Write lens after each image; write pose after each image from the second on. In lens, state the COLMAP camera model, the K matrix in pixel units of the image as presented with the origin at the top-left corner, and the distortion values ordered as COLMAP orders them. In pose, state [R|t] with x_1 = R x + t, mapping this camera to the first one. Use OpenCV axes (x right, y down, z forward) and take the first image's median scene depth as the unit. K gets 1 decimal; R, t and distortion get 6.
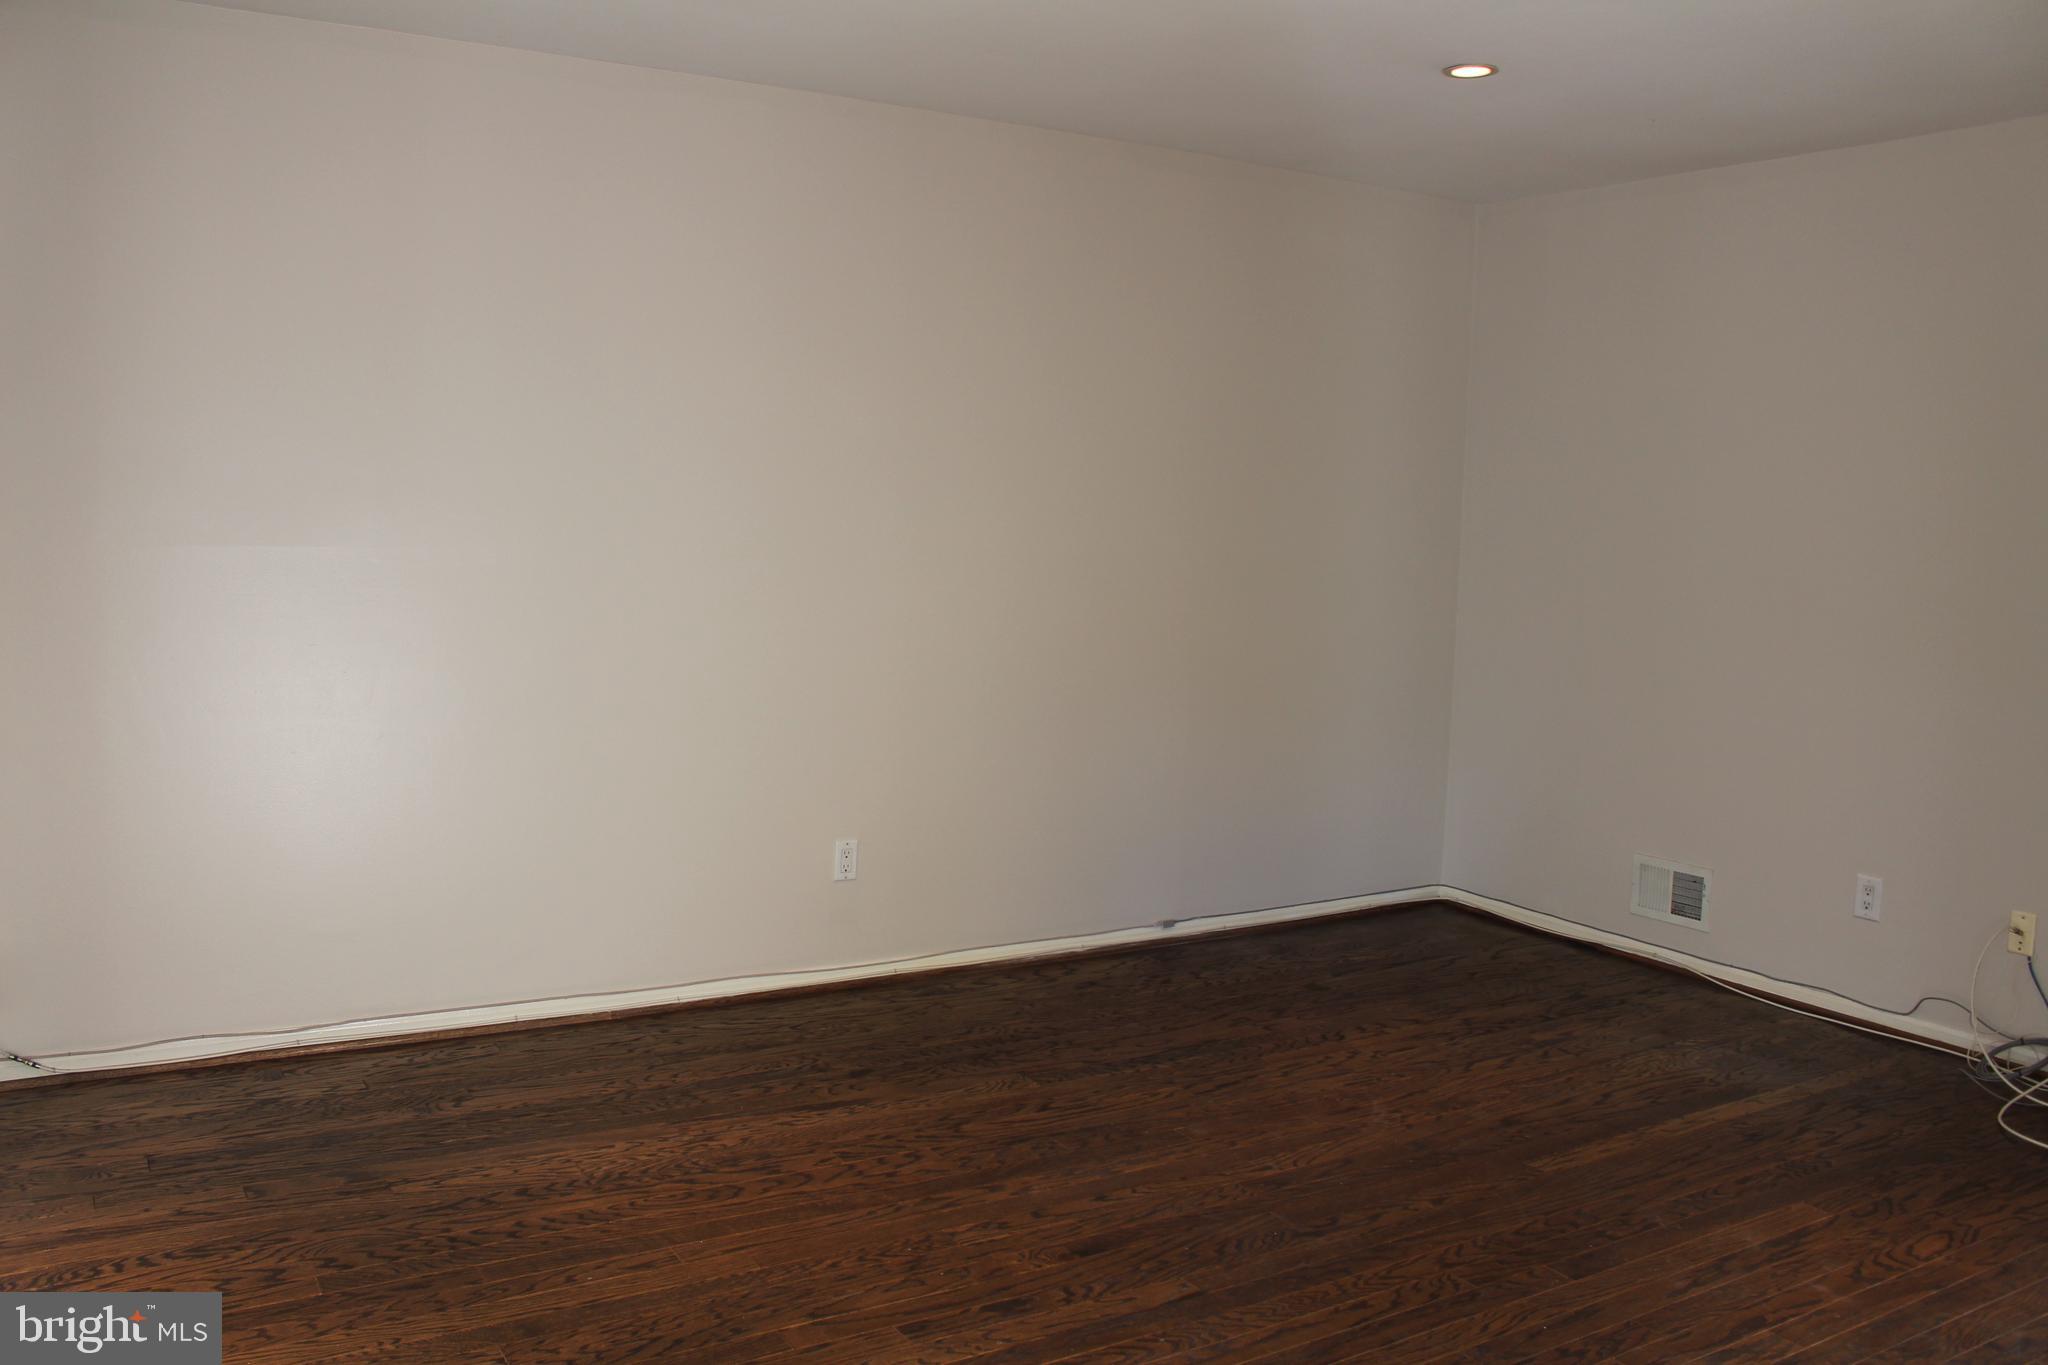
lens RADIAL K [[1713.3, 0, 1014.1], [0, 1713.3, 689.9], [0, 0, 1]] dist [-0.163529, 0.145078]
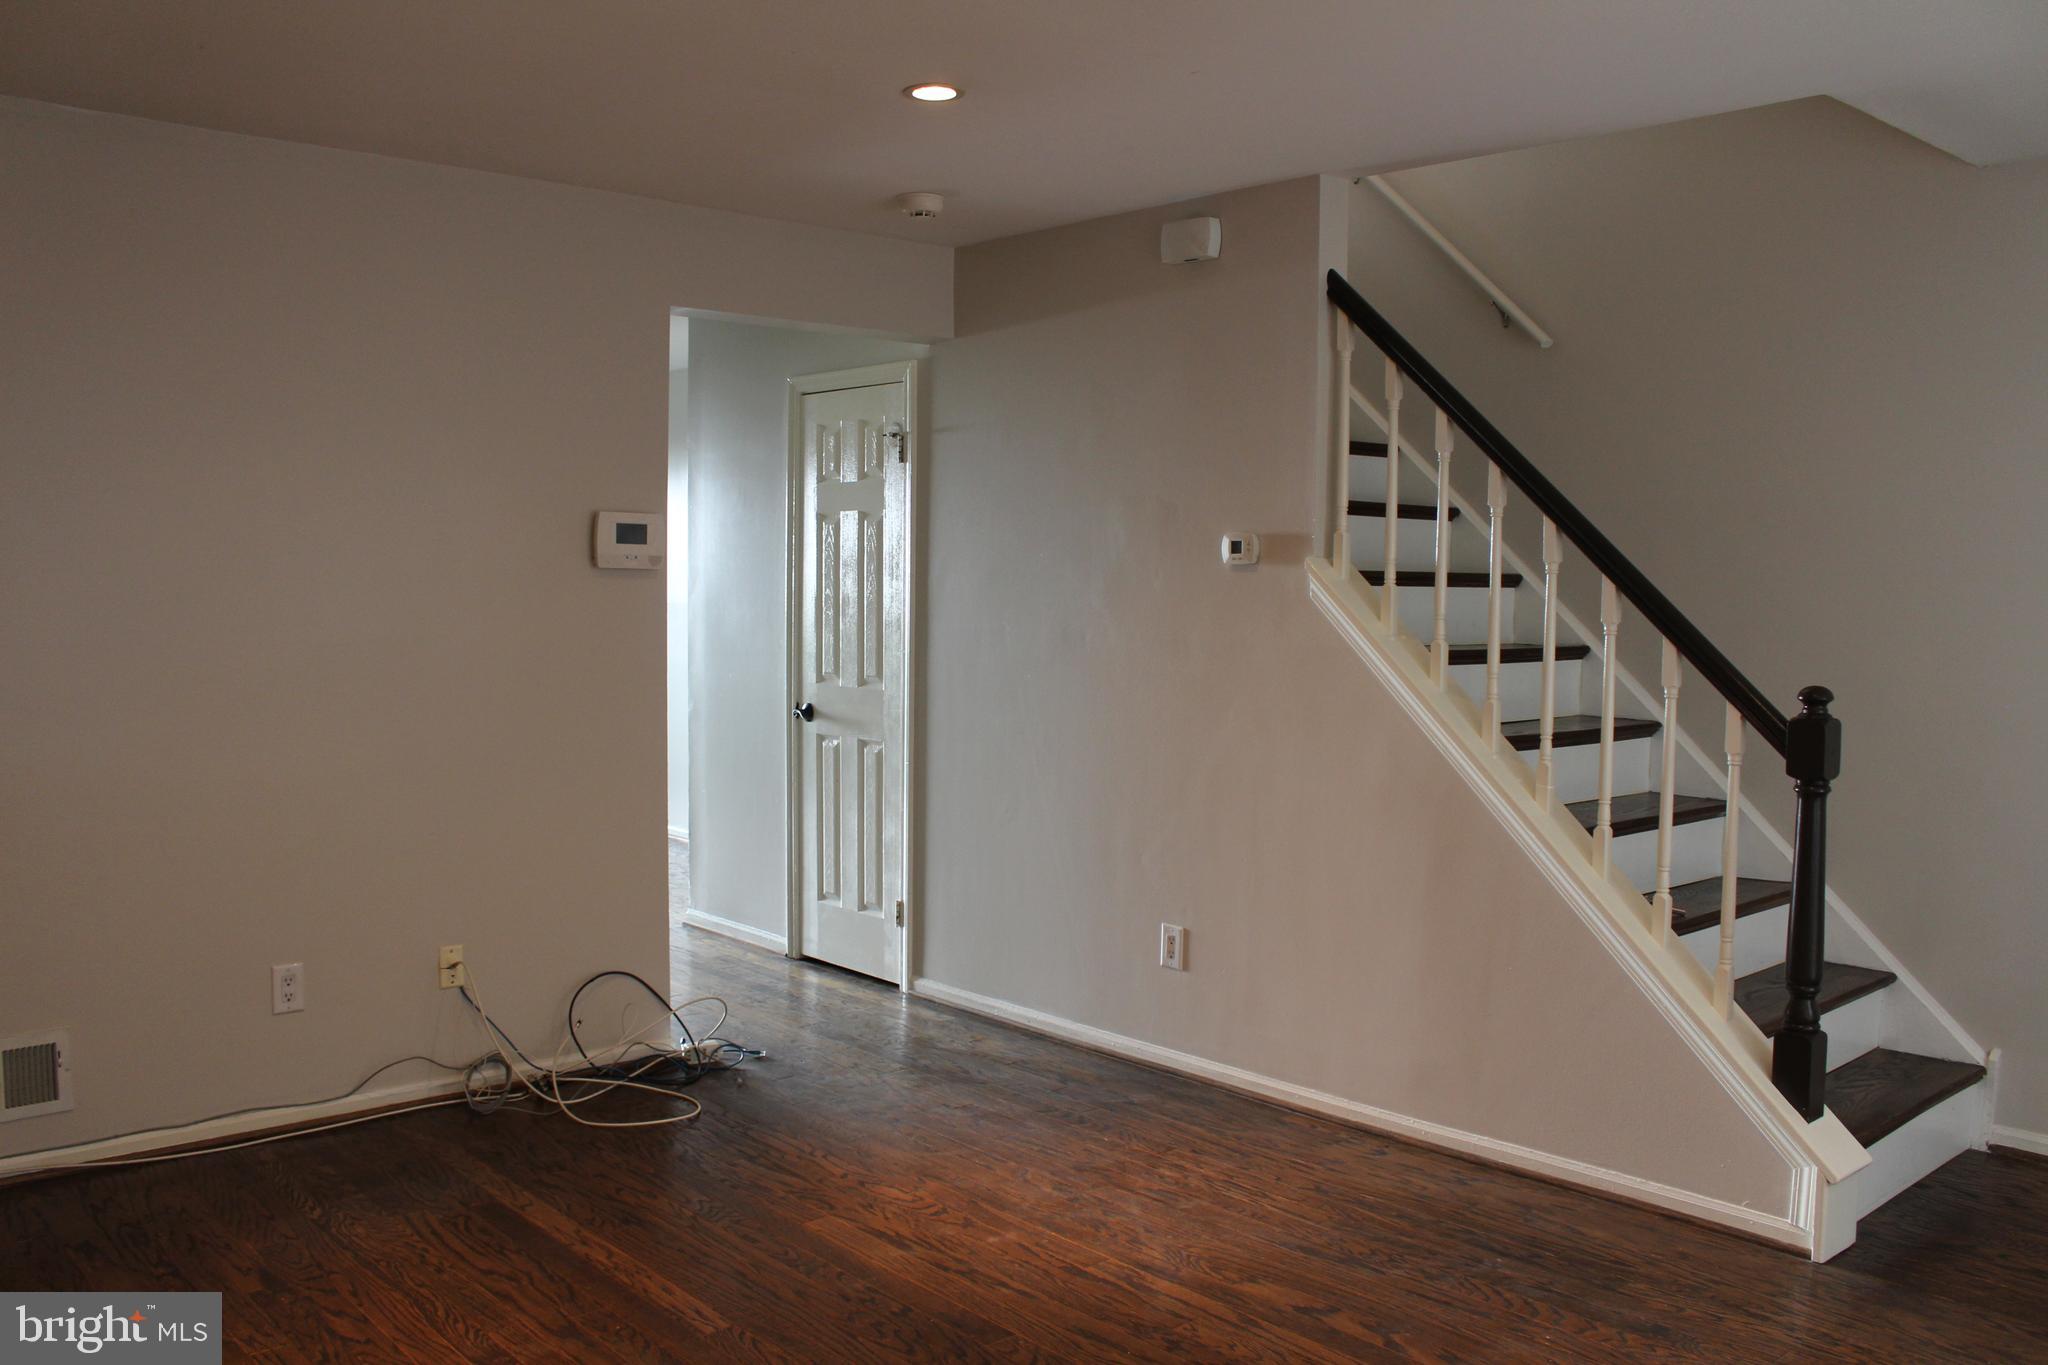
lens RADIAL K [[1713.3, 0, 1014.1], [0, 1713.3, 689.9], [0, 0, 1]] dist [-0.163529, 0.145078]
pose [[-0.178808, -0.103384, 0.978437, -0.470326], [0.088306, 0.988764, 0.120613, -0.121547], [-0.979913, 0.107968, -0.167669, 0.834189]]
